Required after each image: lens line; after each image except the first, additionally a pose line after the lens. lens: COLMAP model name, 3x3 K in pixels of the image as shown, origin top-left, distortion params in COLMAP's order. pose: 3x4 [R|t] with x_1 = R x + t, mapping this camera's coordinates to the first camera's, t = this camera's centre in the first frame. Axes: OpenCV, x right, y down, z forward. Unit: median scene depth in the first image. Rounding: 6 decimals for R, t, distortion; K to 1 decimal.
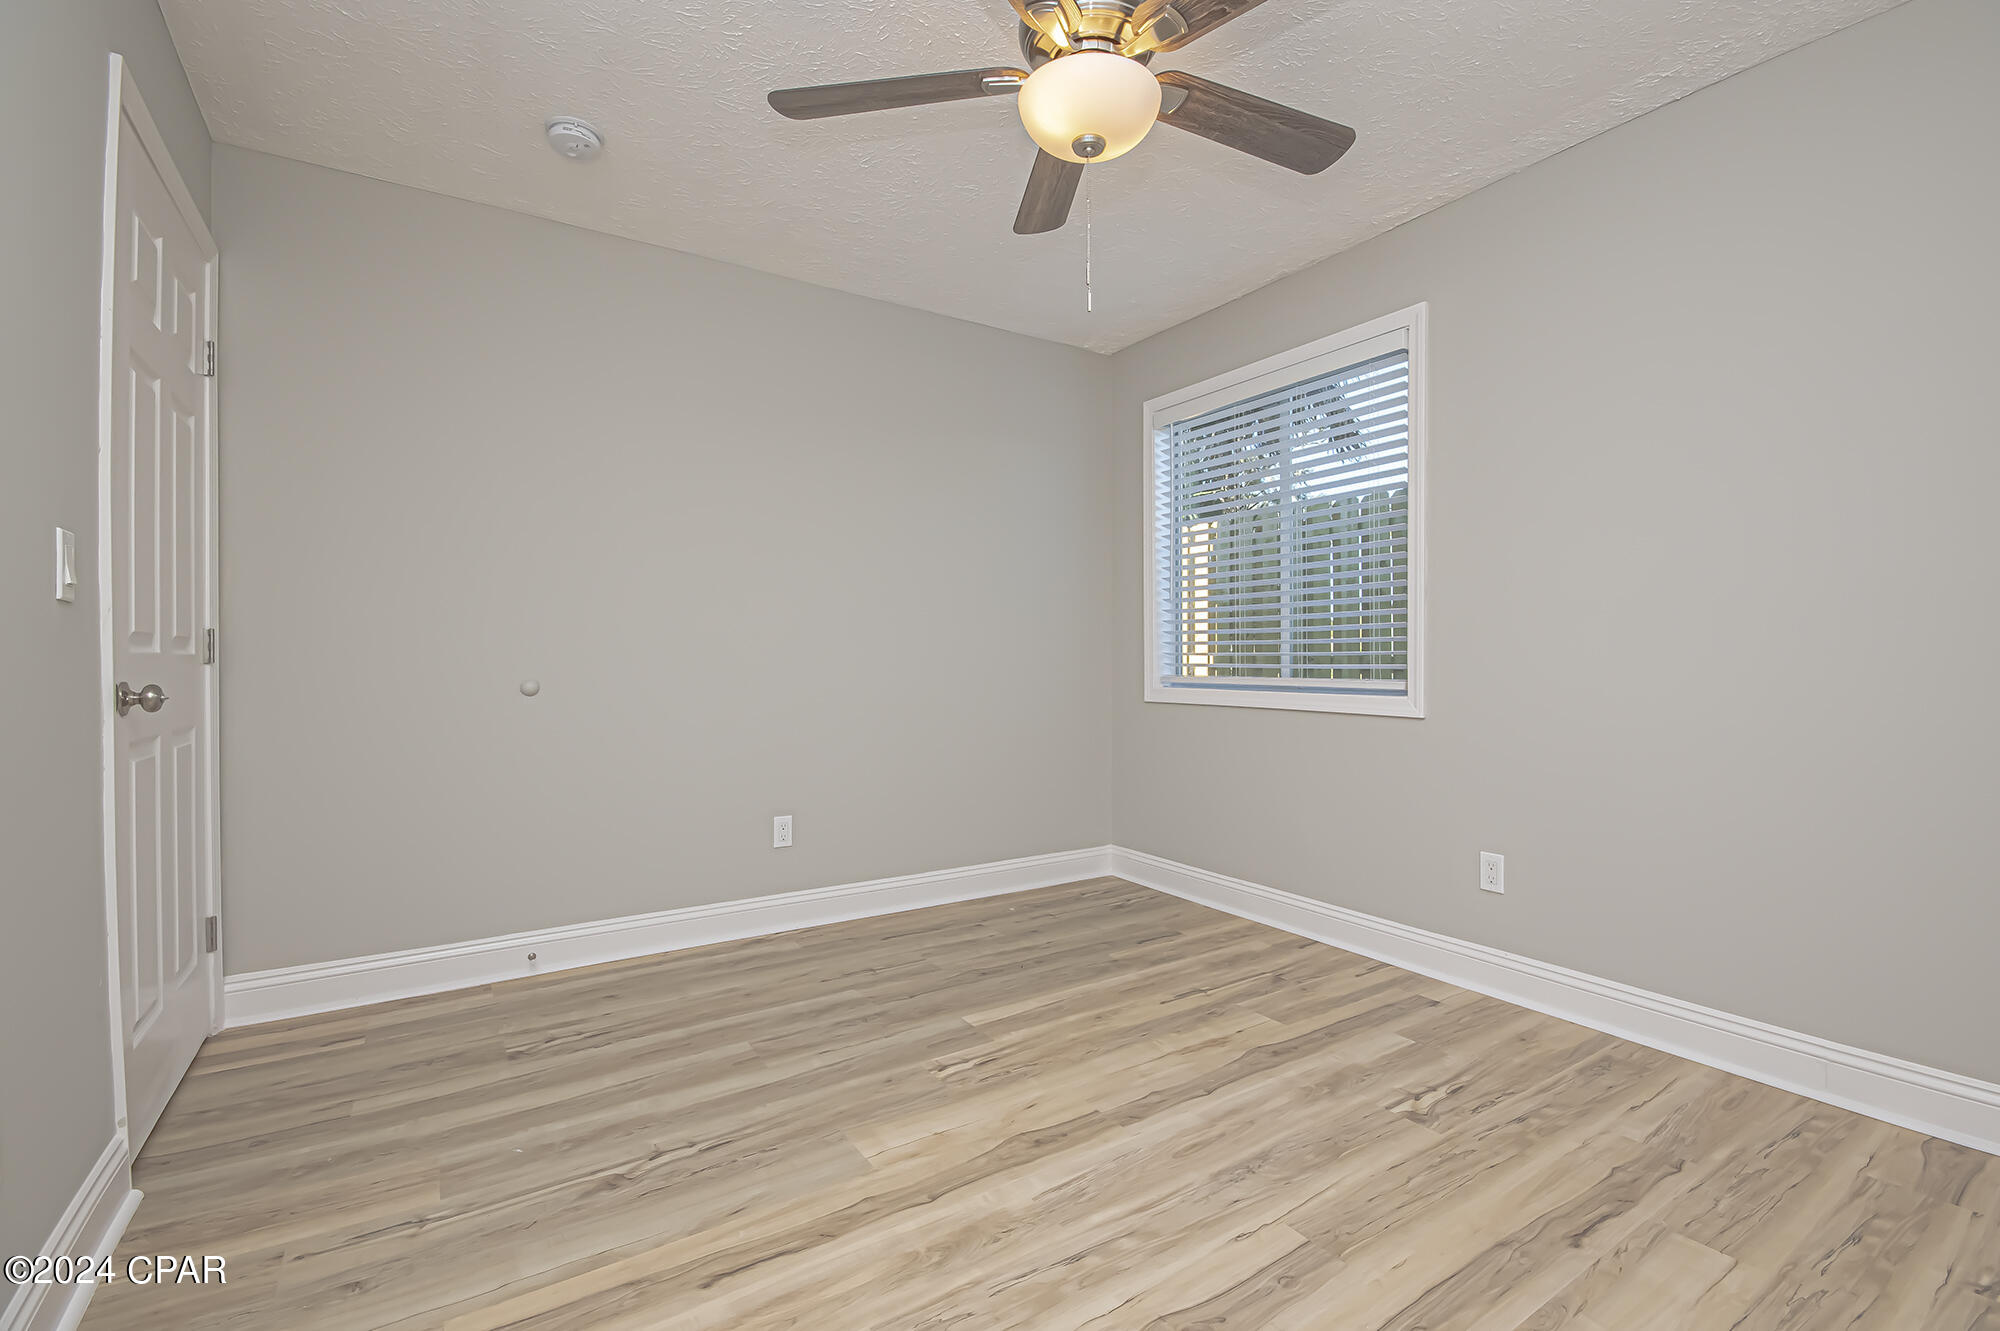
lens RADIAL K [[876.8, 0, 1010.3], [0, 876.8, 662.7], [0, 0, 1]] dist [0.001666, -0.006951]
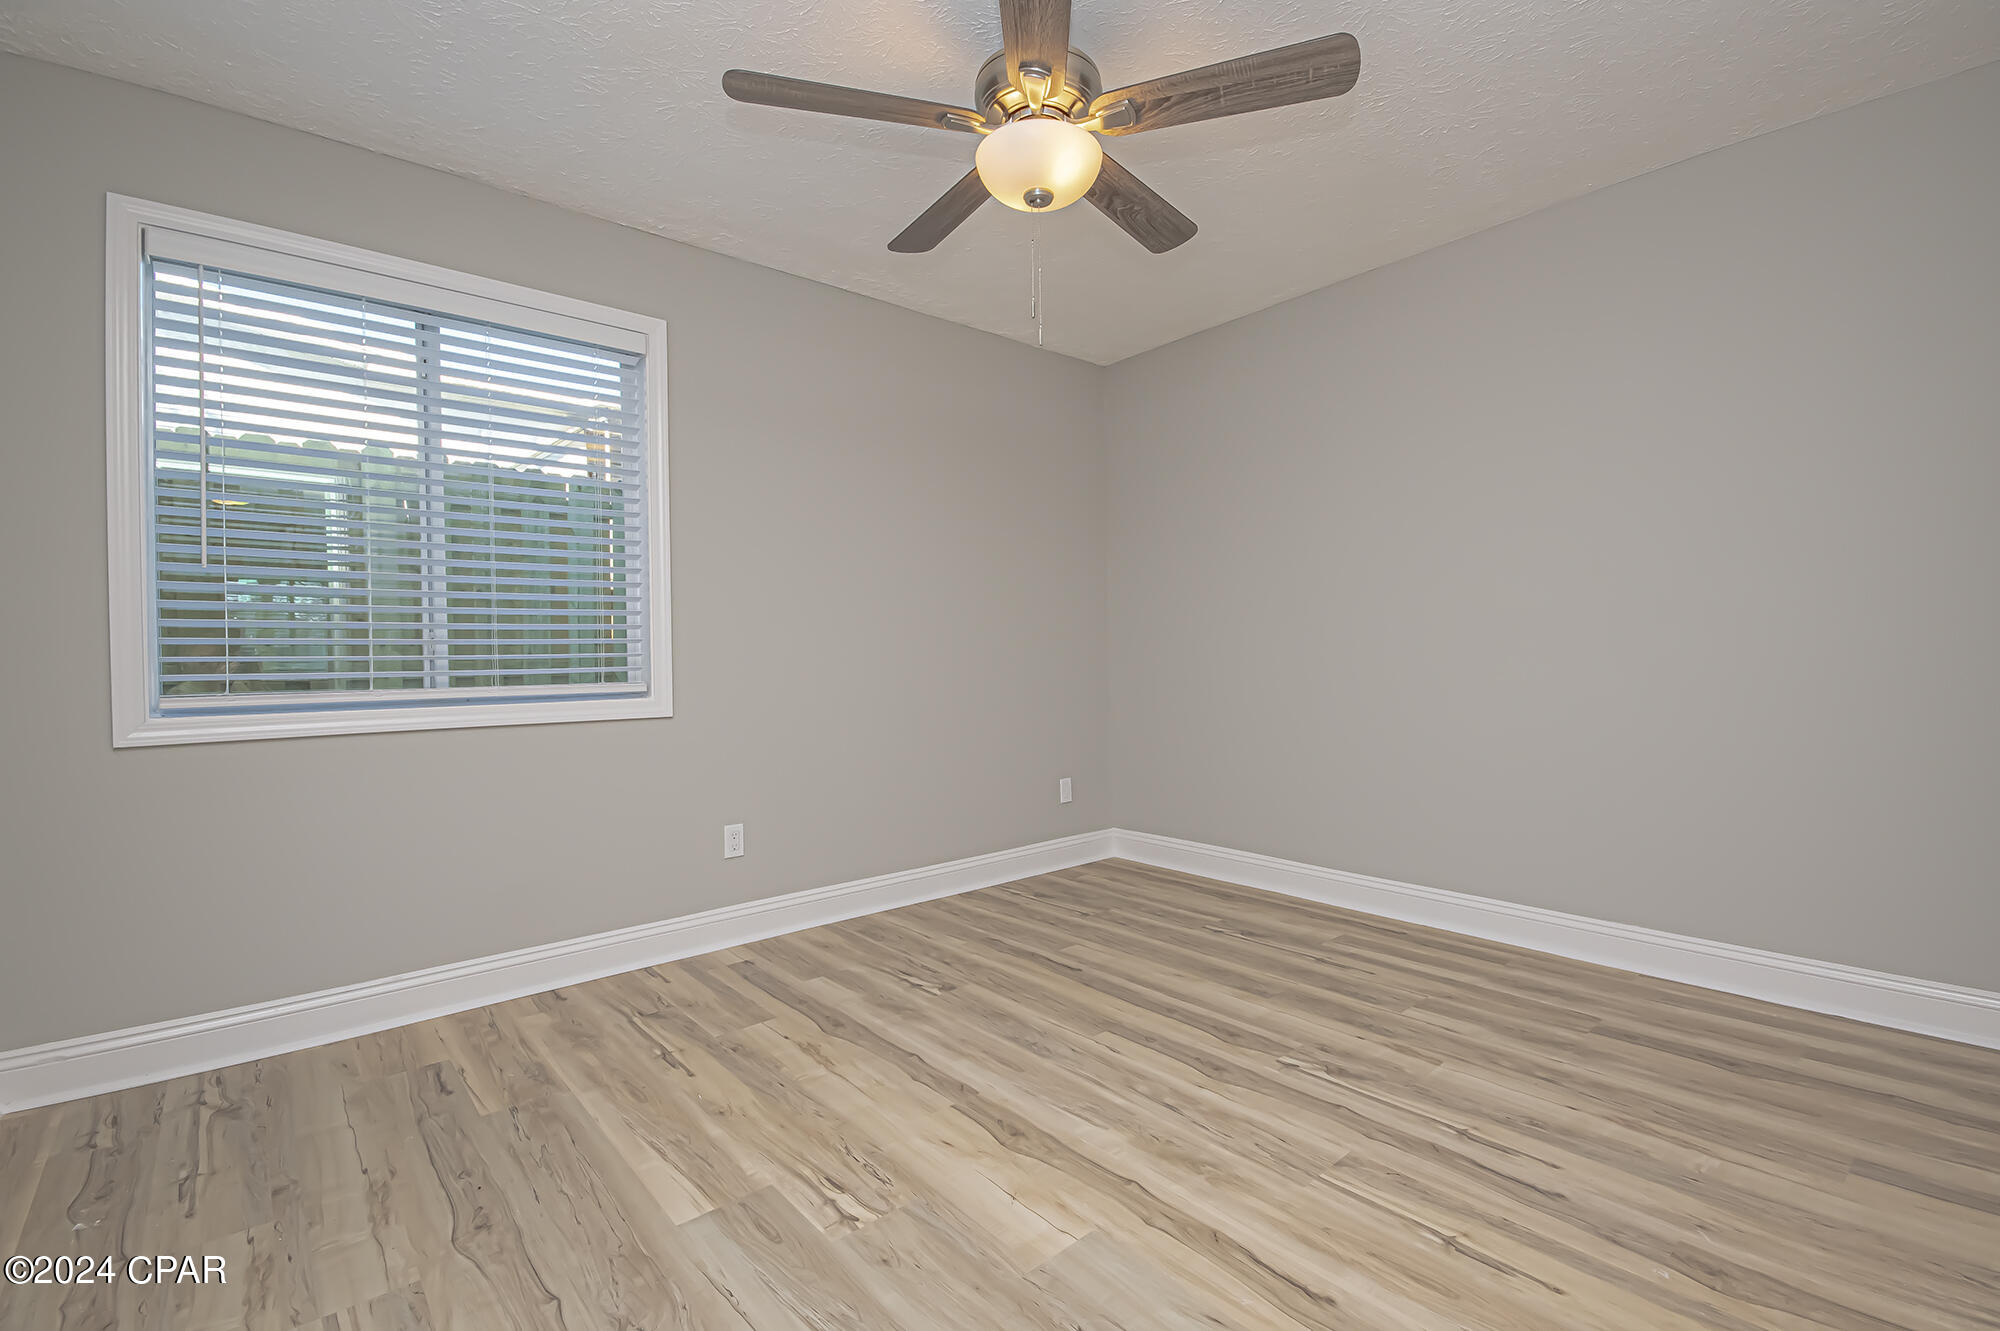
lens RADIAL K [[876.8, 0, 1014.2], [0, 876.8, 619.3], [0, 0, 1]] dist [0.001666, -0.006951]
pose [[-0.132751, 0.041014, 0.990300, -0.770068], [0.020412, 0.999045, -0.038640, -0.005597], [-0.990939, 0.015085, -0.133462, 0.874535]]
